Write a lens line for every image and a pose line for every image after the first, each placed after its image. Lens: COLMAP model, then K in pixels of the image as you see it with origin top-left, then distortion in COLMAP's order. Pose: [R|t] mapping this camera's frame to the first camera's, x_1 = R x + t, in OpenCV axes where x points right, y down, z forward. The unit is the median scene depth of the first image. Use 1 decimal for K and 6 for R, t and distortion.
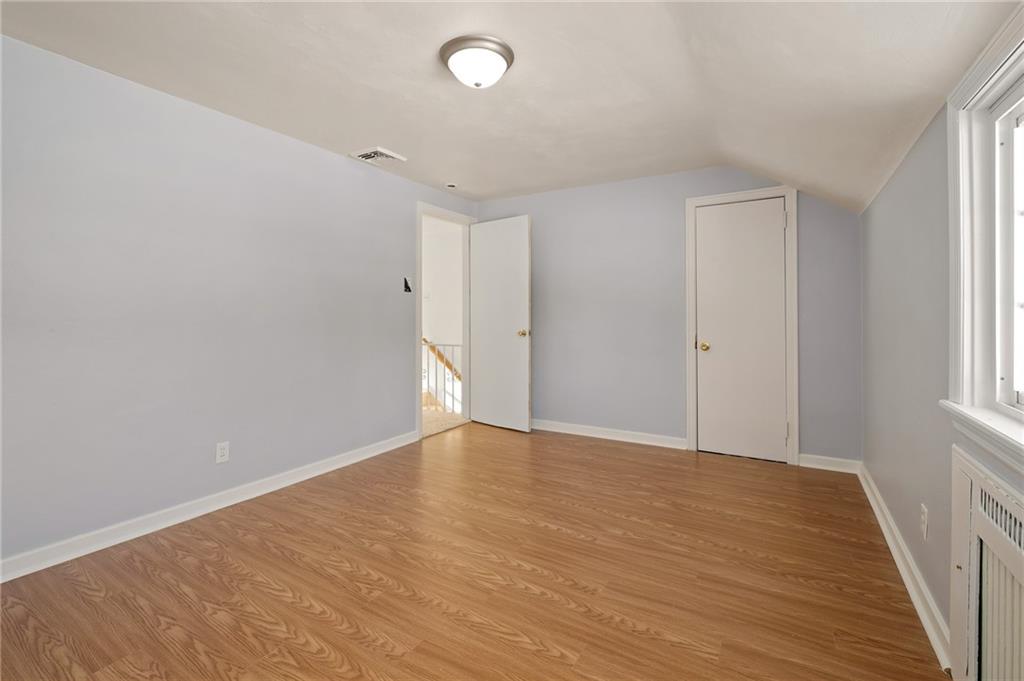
lens RADIAL K [[440.5, 0, 512.0], [0, 440.5, 340.5], [0, 0, 1]] dist [-0.000197, -0.000212]
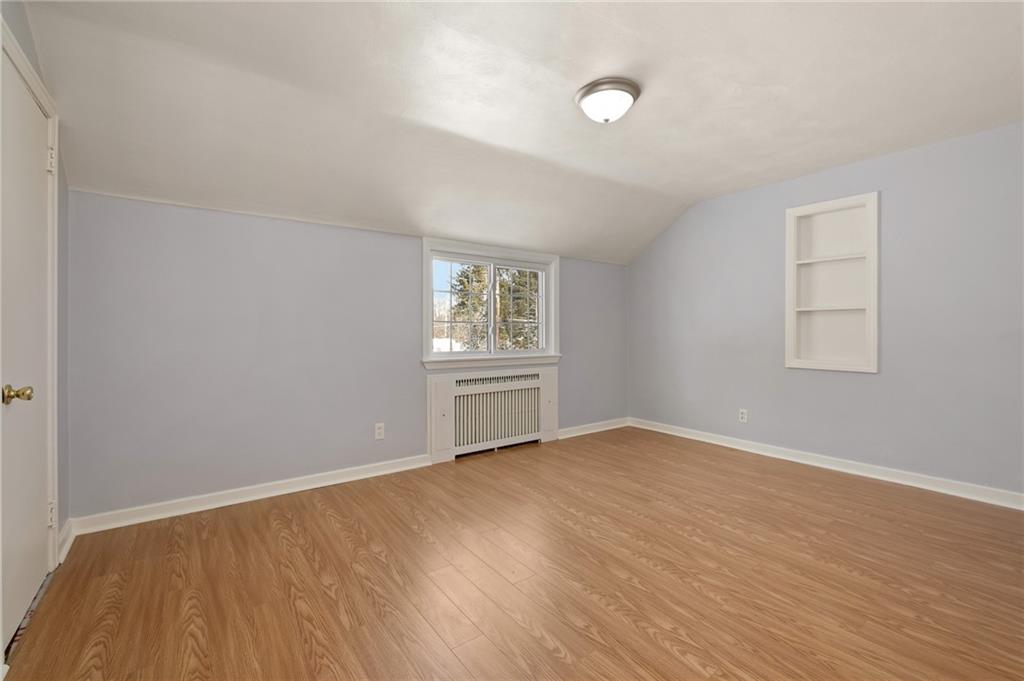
lens RADIAL K [[440.5, 0, 512.0], [0, 440.5, 340.5], [0, 0, 1]] dist [-0.000197, -0.000212]
pose [[-0.922195, -0.008422, 0.386634, -0.290476], [0.025075, 0.996357, 0.081512, -0.108686], [-0.385912, 0.084865, -0.918624, 2.129933]]
